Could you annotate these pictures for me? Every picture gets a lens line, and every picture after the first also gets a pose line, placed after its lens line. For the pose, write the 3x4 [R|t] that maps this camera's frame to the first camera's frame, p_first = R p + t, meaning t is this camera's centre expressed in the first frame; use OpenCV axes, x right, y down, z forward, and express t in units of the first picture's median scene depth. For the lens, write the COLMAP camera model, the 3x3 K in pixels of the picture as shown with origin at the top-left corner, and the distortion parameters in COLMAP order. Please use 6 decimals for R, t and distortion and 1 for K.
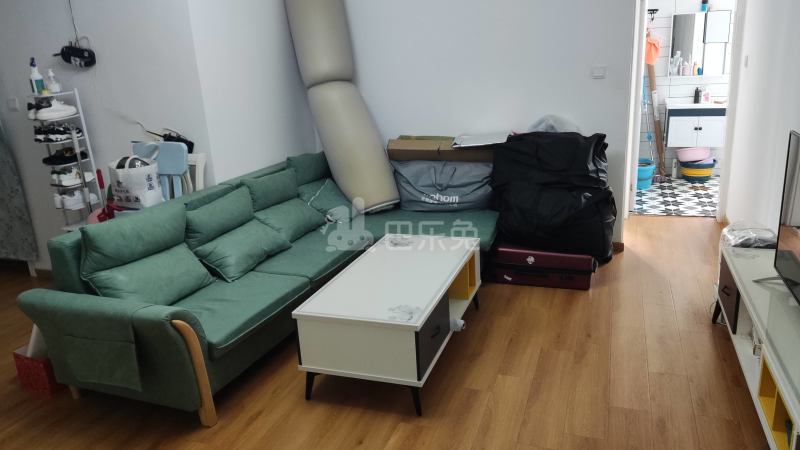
lens RADIAL K [[585.7, 0, 400.0], [0, 585.7, 225.0], [0, 0, 1]] dist [0.105768, -0.156794]
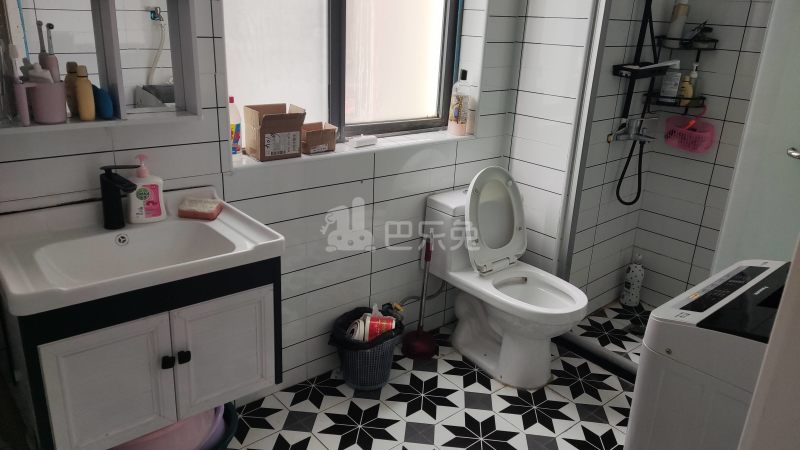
lens RADIAL K [[585.7, 0, 400.0], [0, 585.7, 225.0], [0, 0, 1]] dist [0.105768, -0.156794]
pose [[0.483958, -0.205568, 0.850604, 0.352711], [0.160160, 0.976406, 0.144846, -0.230493], [-0.860310, 0.066133, 0.505463, 0.796496]]
